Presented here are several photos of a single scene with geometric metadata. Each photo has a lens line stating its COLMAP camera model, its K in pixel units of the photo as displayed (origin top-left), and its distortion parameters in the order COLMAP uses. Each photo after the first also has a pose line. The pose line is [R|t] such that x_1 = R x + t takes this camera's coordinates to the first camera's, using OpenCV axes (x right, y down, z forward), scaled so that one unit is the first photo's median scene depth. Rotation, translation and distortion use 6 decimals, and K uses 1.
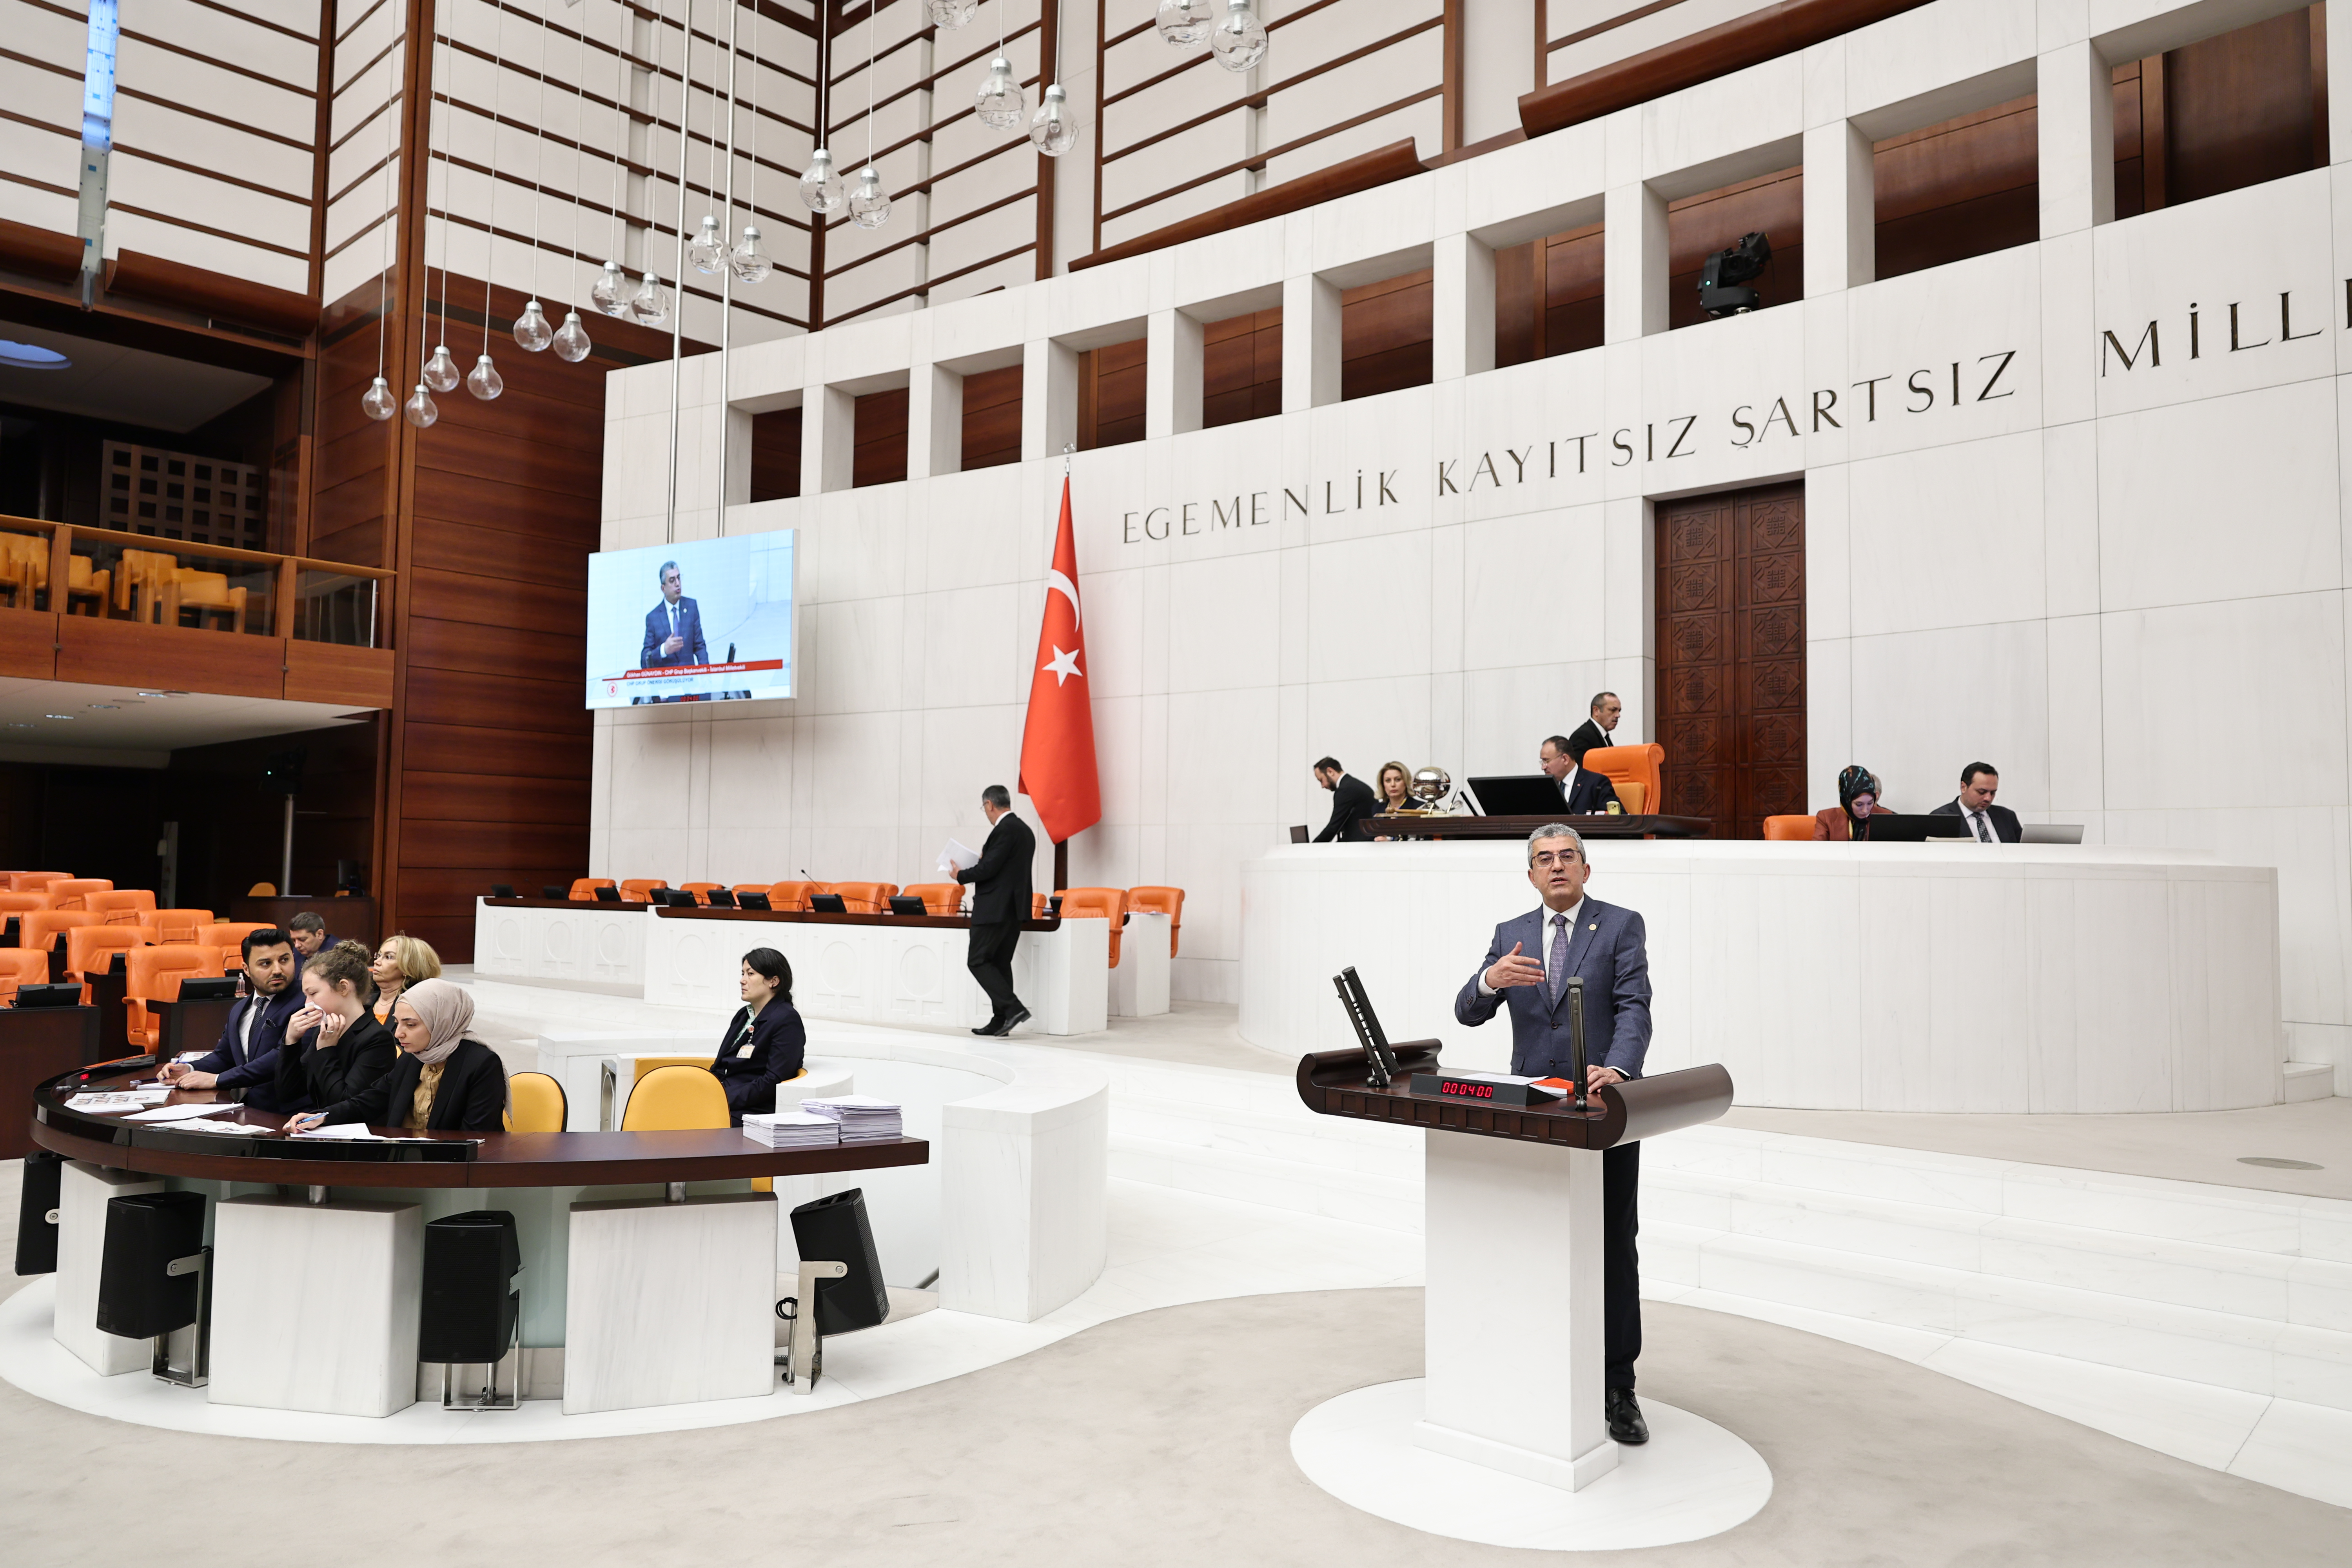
lens RADIAL K [[1644.4, 0, 1192.8], [0, 1644.4, 744.3], [0, 0, 1]] dist [-0.016095, 0.011270]
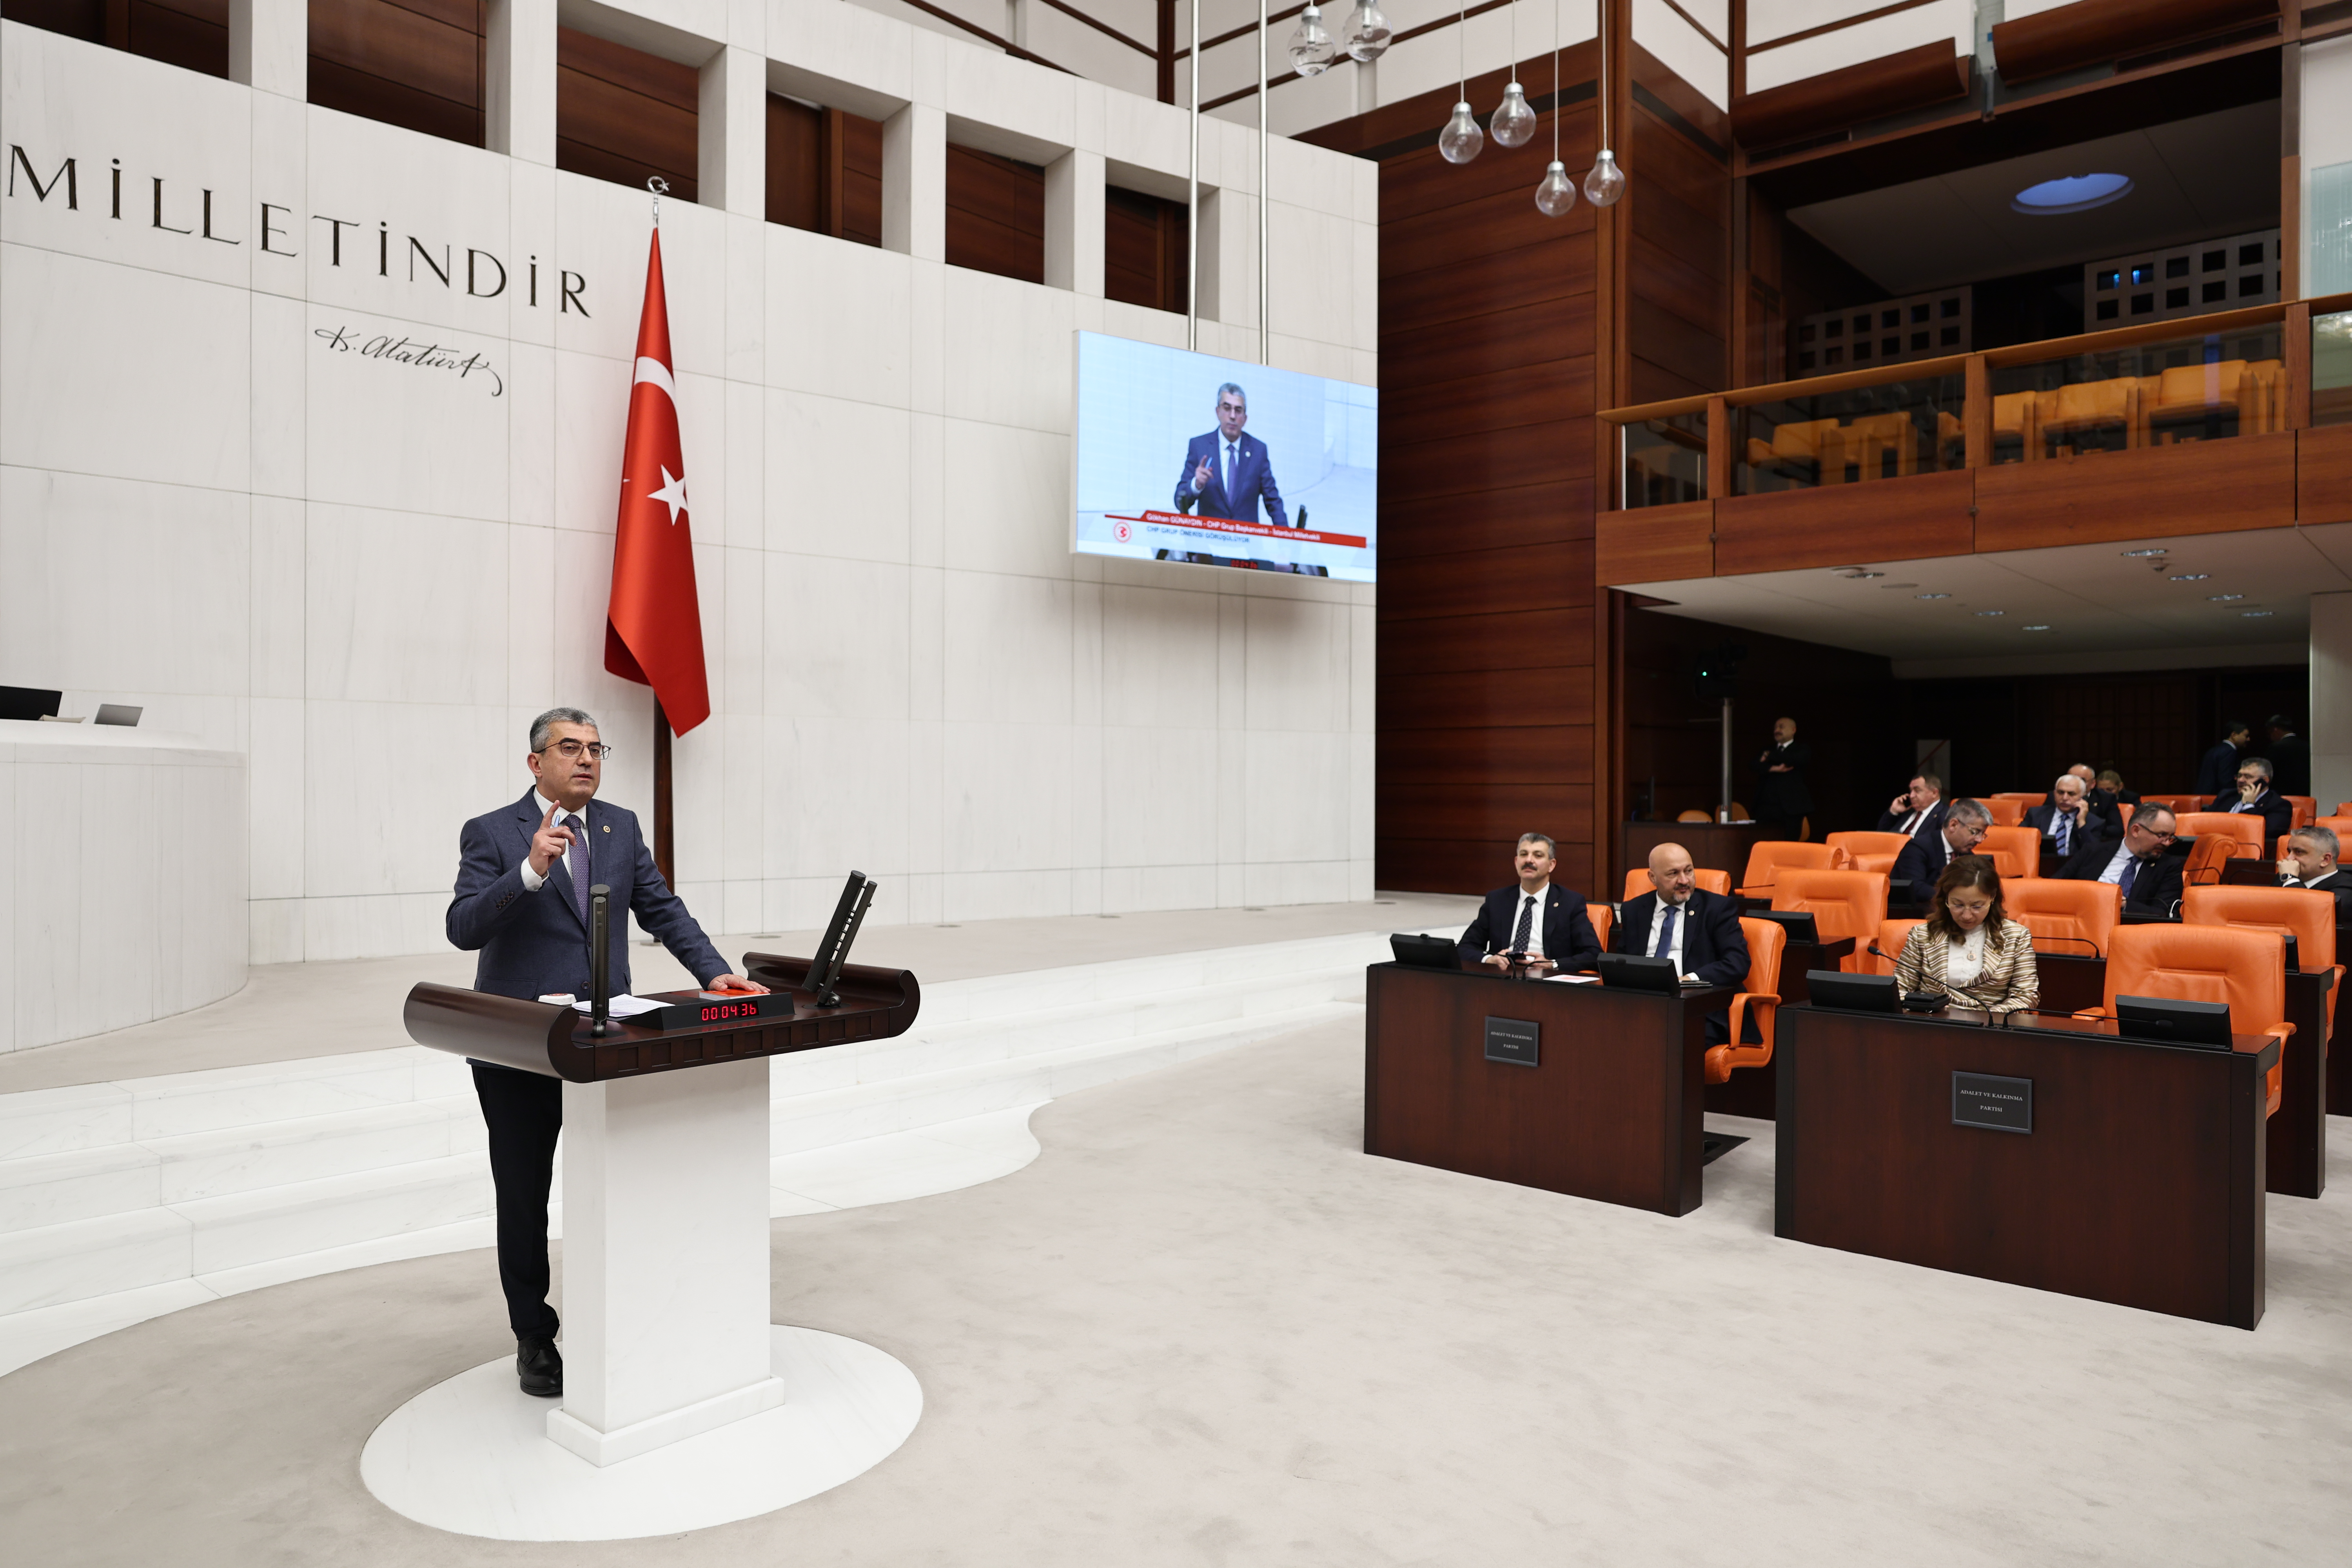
lens RADIAL K [[1644.4, 0, 1160.6], [0, 1644.4, 765.6], [0, 0, 1]] dist [-0.016095, 0.011270]
pose [[-0.035870, 0.000253, 0.999356, -0.398069], [-0.092613, 0.995696, -0.003576, 0.031327], [-0.995056, -0.092682, -0.035692, 0.439574]]
